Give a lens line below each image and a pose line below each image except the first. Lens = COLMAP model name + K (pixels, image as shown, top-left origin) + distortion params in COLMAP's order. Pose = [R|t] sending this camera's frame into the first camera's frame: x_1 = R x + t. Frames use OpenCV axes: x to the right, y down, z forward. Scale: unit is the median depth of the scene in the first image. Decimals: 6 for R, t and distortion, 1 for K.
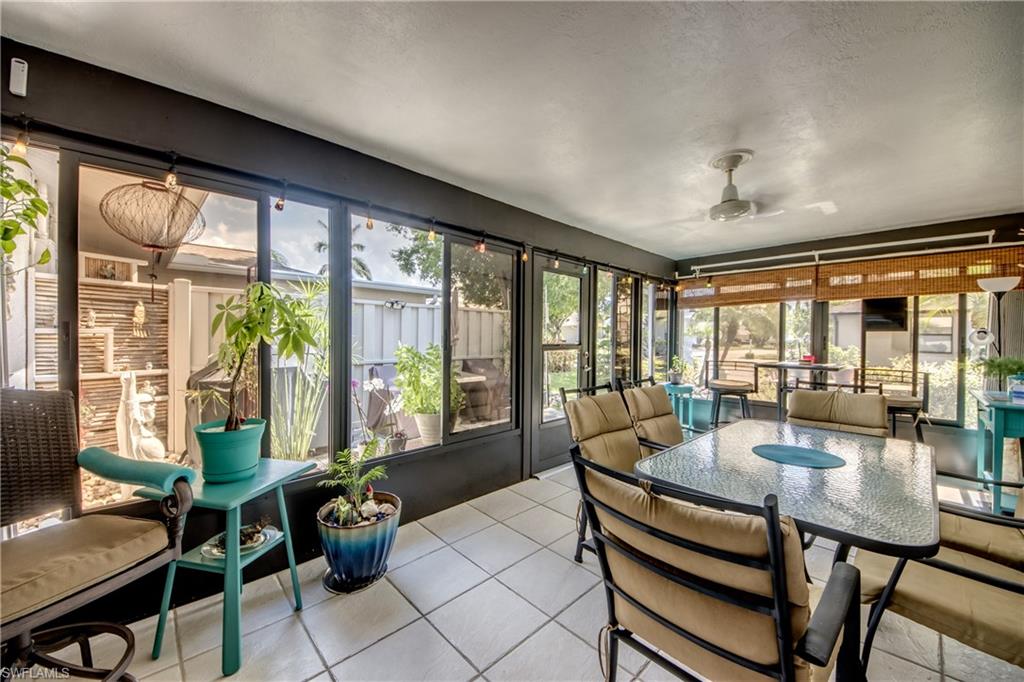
lens RADIAL K [[402.6, 0, 503.8], [0, 402.6, 327.7], [0, 0, 1]] dist [0.047688, -0.032273]
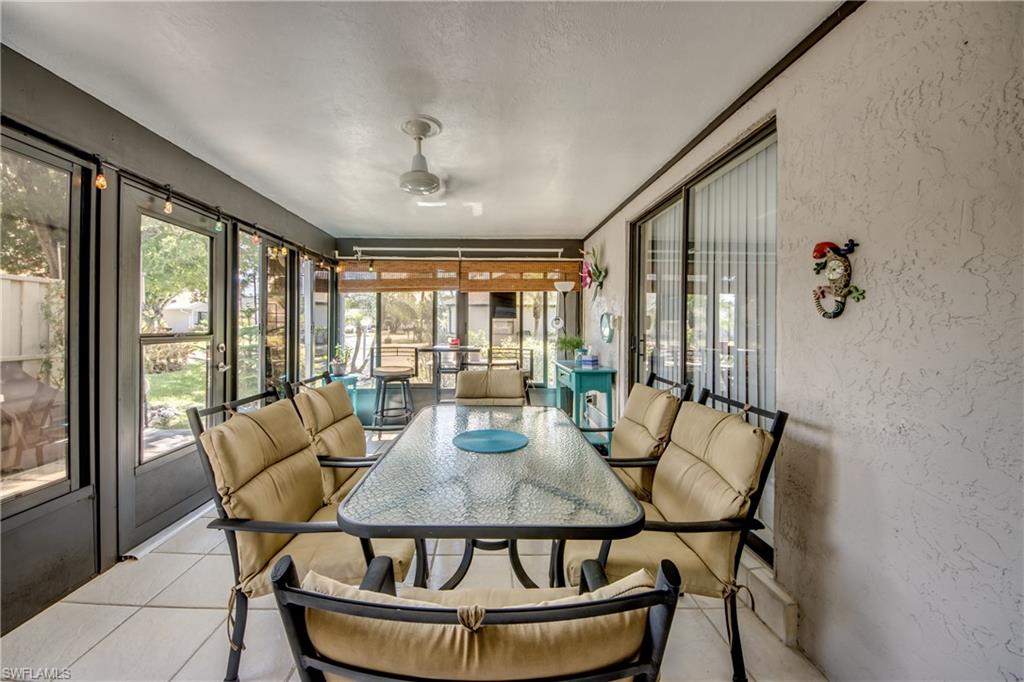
lens RADIAL K [[402.6, 0, 503.8], [0, 402.6, 327.7], [0, 0, 1]] dist [0.047688, -0.032273]
pose [[0.667369, -0.008085, 0.744684, 0.002369], [-0.016237, 0.999545, 0.025403, 0.005464], [-0.744550, -0.029045, 0.666934, 0.157888]]
